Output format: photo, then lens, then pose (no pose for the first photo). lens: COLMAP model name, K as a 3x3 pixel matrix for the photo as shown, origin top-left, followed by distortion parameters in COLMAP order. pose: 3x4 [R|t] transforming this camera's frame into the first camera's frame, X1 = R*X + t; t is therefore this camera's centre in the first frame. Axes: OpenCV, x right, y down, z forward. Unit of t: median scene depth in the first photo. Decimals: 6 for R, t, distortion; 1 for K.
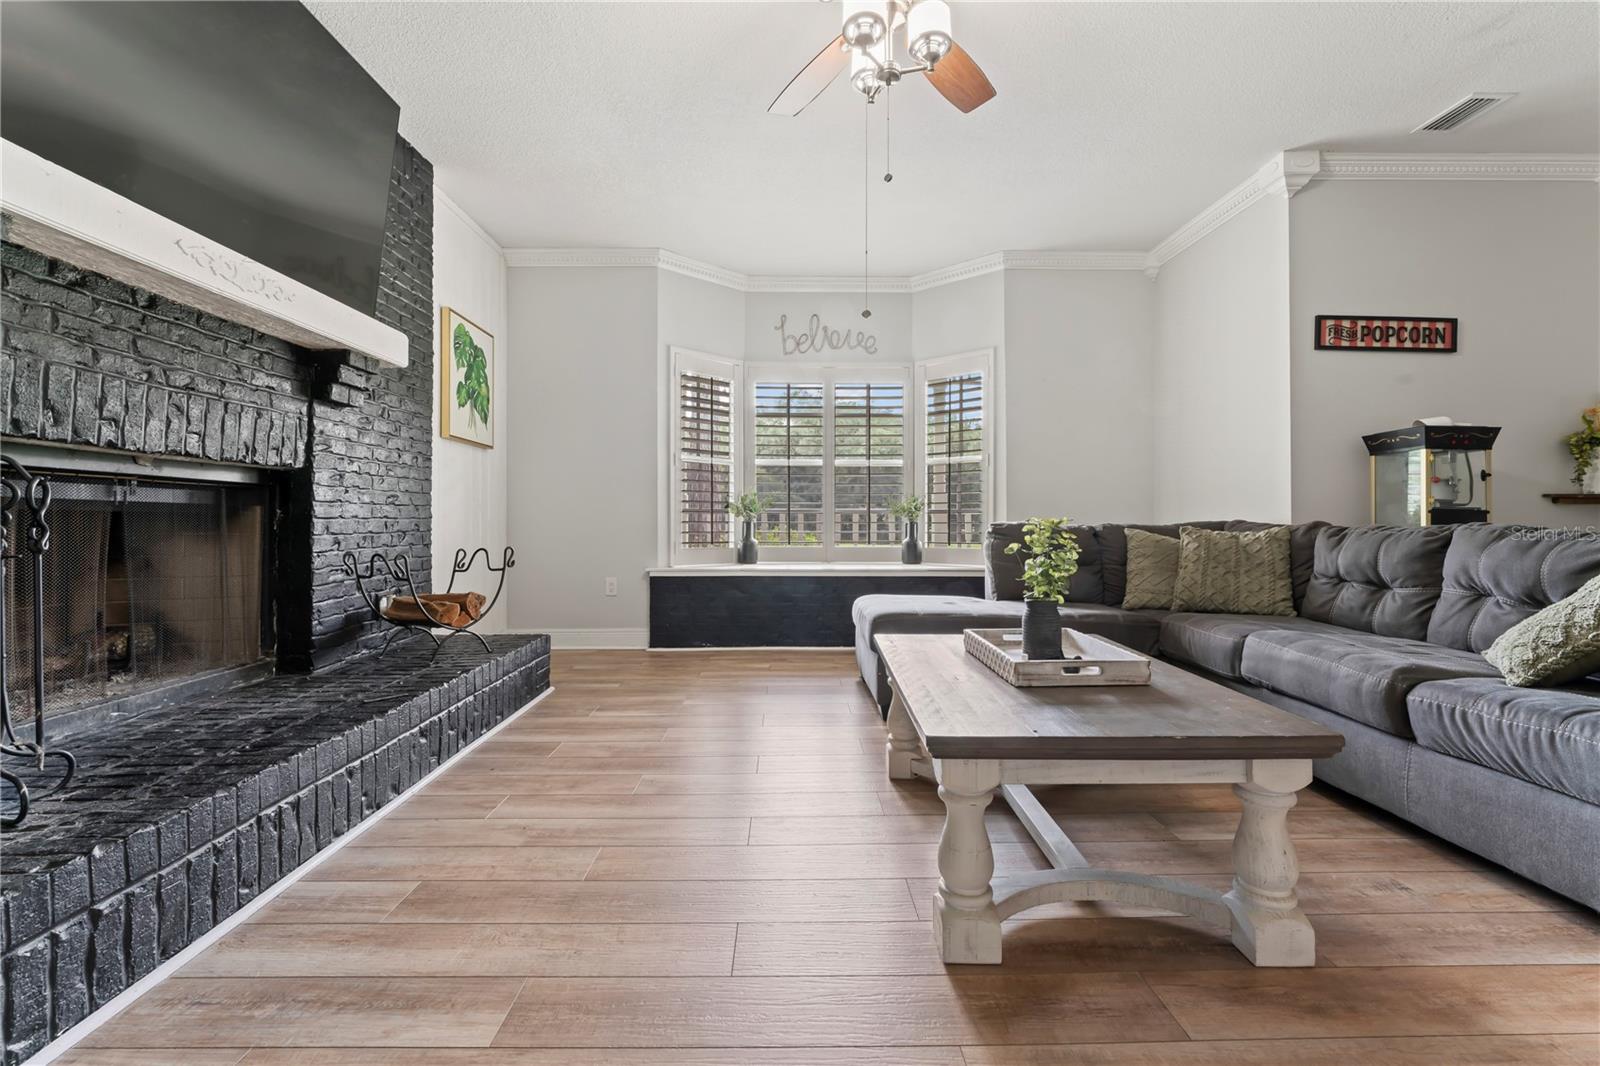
lens RADIAL K [[680.2, 0, 803.6], [0, 680.2, 522.5], [0, 0, 1]] dist [0.002553, 0.000738]
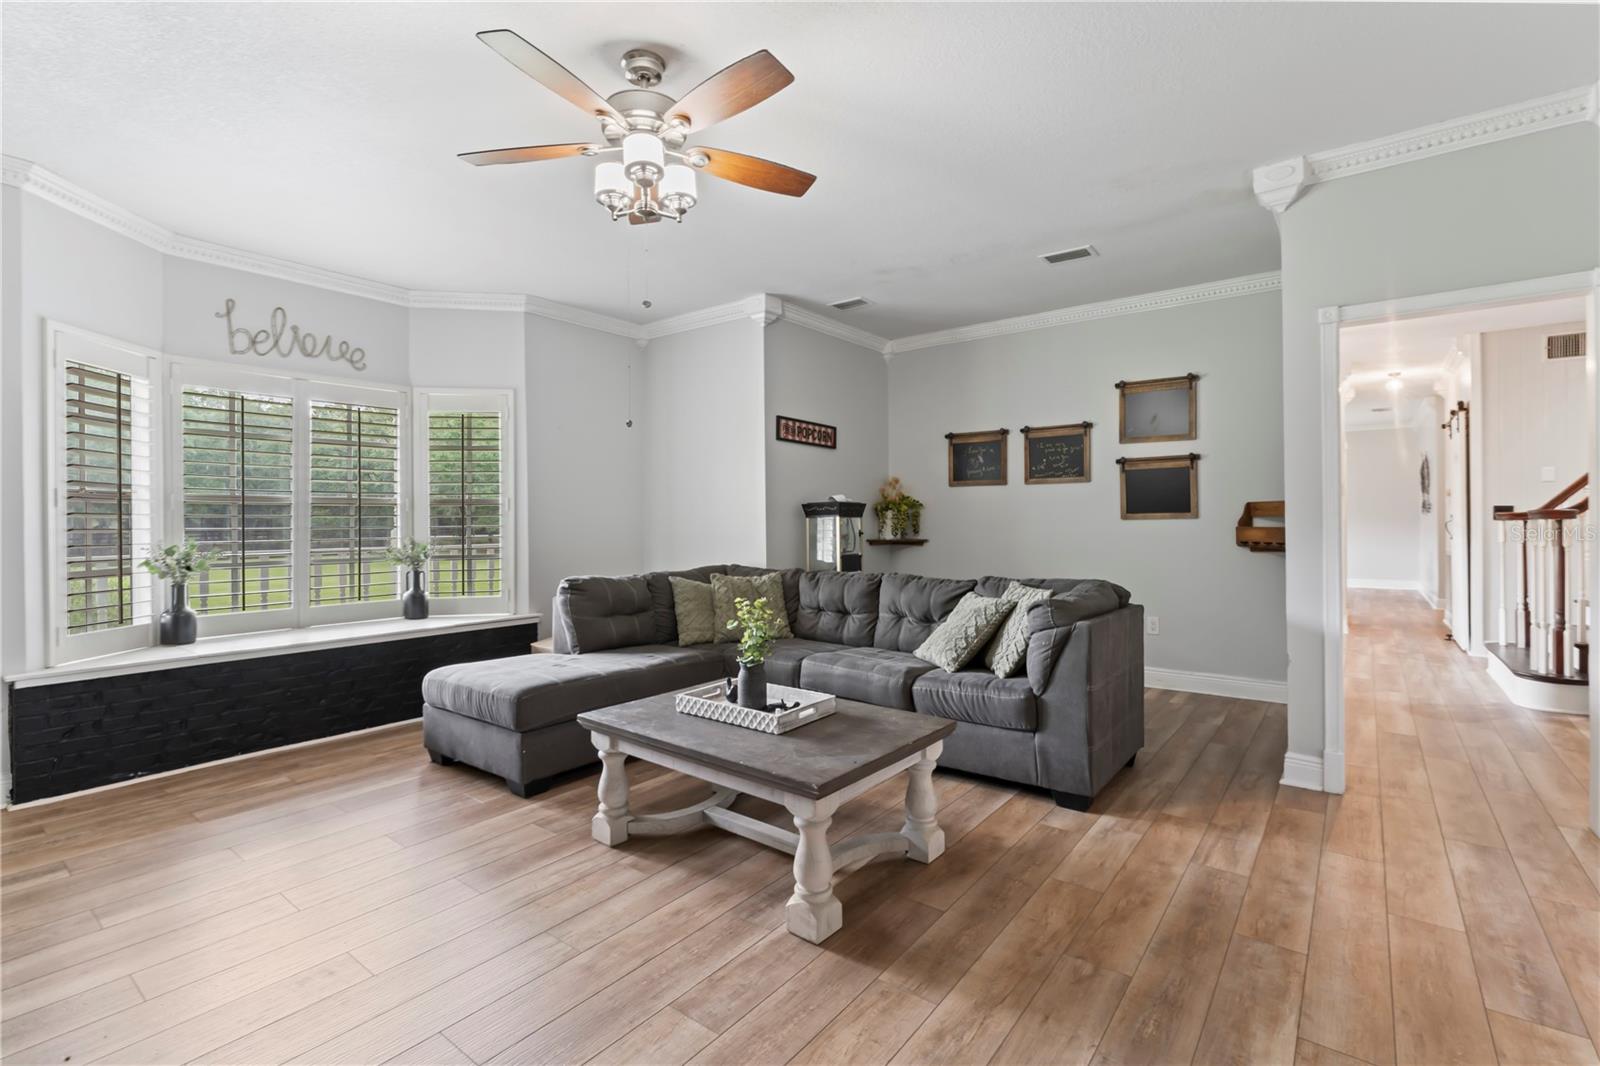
lens RADIAL K [[725.6, 0, 804.6], [0, 725.6, 527.4], [0, 0, 1]] dist [0.006480, -0.000526]
pose [[0.624119, -0.009061, 0.781276, -0.370818], [0.006923, 0.999958, 0.006067, -0.084072], [-0.781298, 0.001622, 0.624156, 0.034246]]
